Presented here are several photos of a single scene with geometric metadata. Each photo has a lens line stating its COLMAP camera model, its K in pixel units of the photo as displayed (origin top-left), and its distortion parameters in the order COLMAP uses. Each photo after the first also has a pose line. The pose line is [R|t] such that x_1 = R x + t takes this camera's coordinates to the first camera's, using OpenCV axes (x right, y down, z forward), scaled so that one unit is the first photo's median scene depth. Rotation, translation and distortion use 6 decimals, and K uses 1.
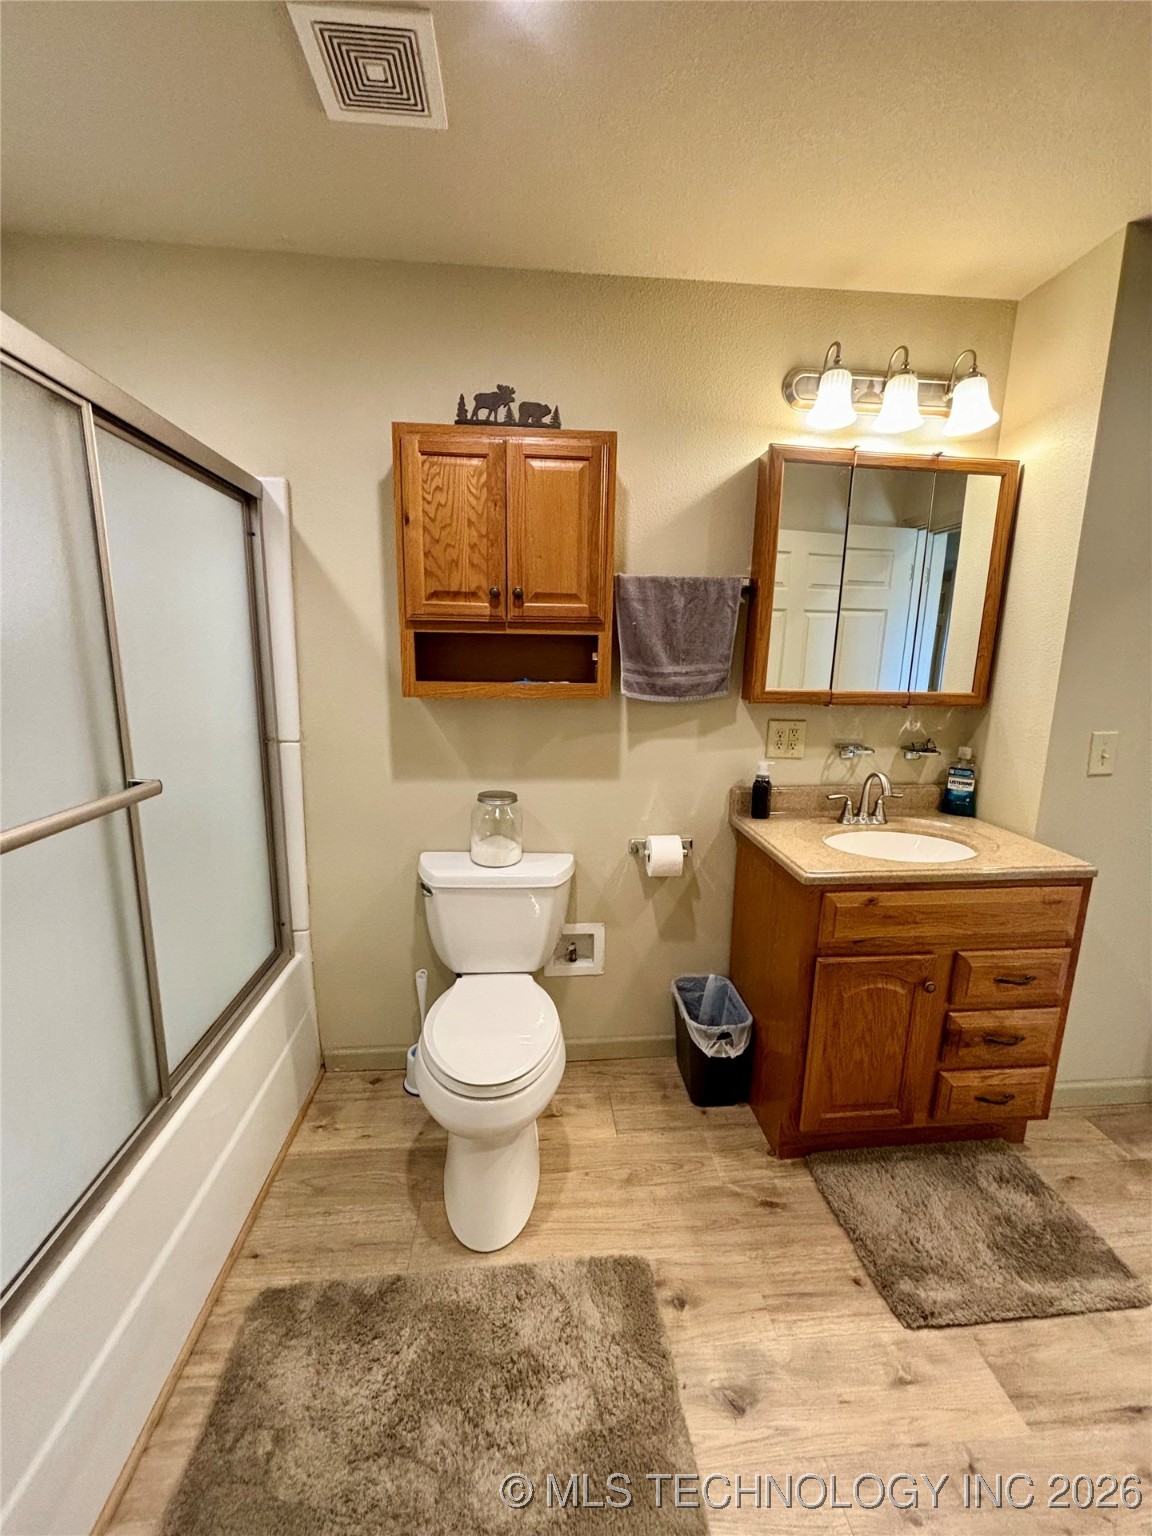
lens RADIAL K [[619.3, 0, 574.3], [0, 619.3, 769.4], [0, 0, 1]] dist [0.001768, 0.000123]
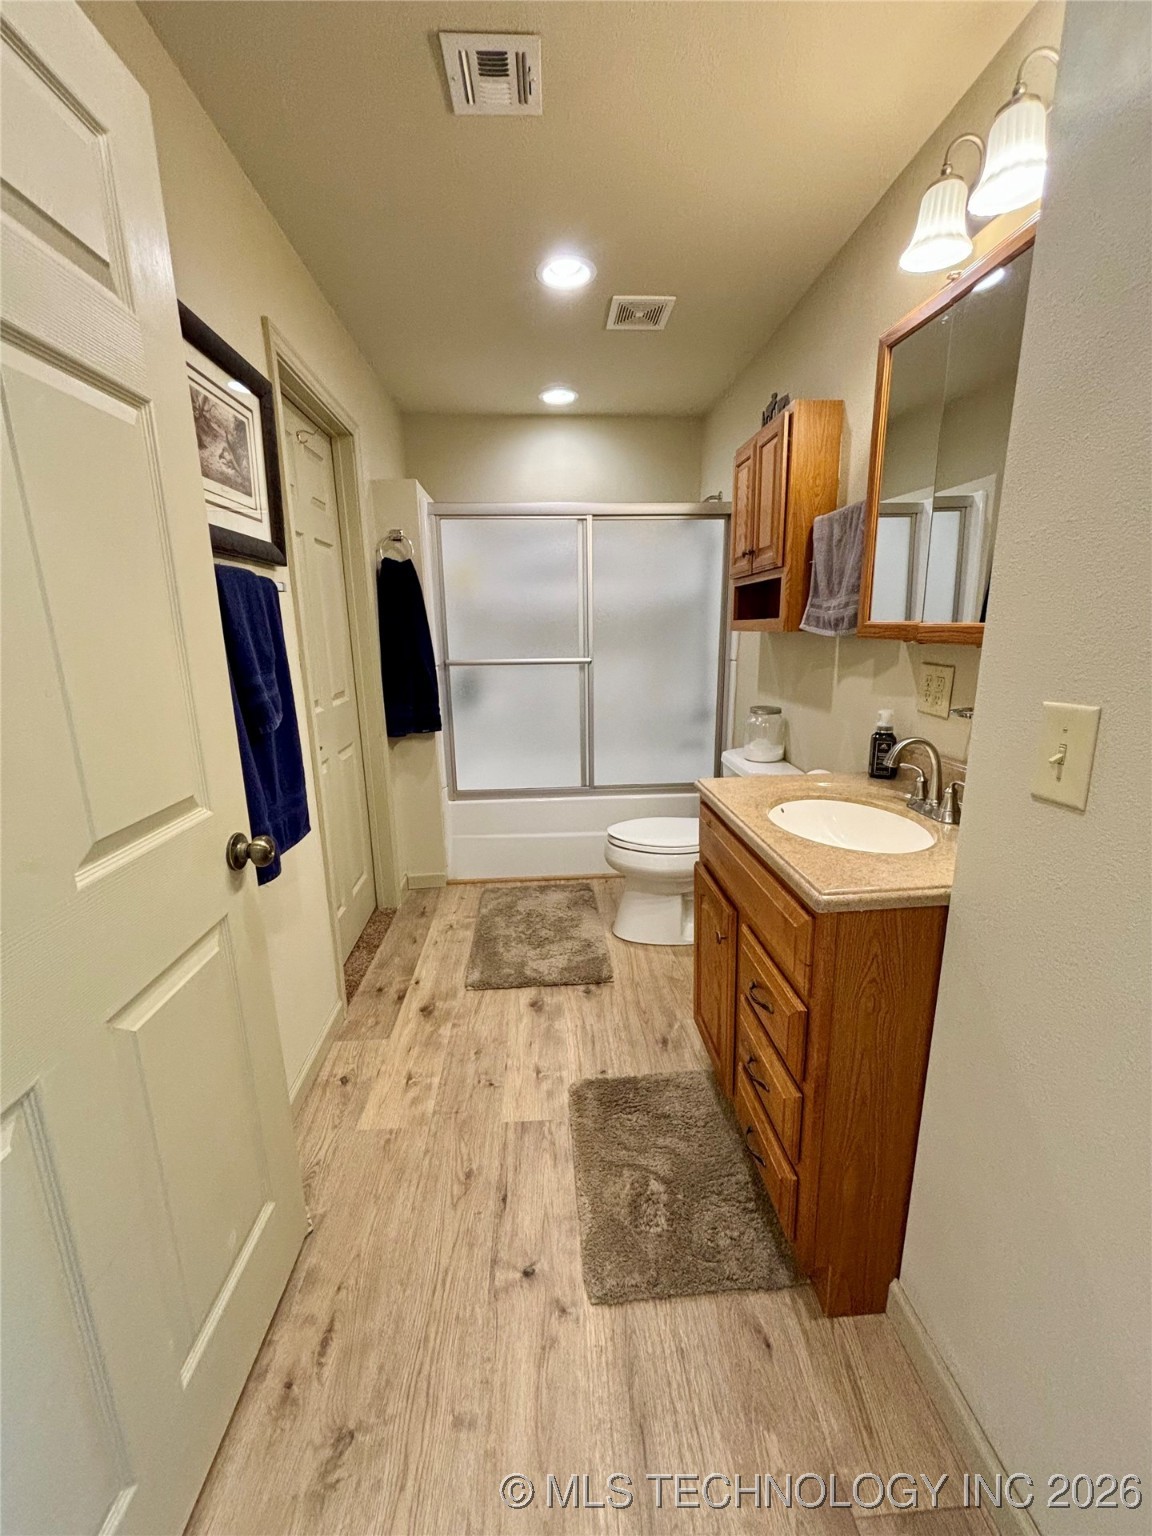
lens RADIAL K [[619.3, 0, 576.2], [0, 619.3, 766.2], [0, 0, 1]] dist [0.001768, 0.000123]
pose [[-0.024925, 0.211532, -0.977053, 1.612476], [-0.172832, 0.961728, 0.212623, -0.064728], [0.984636, 0.174166, 0.012589, 0.819721]]
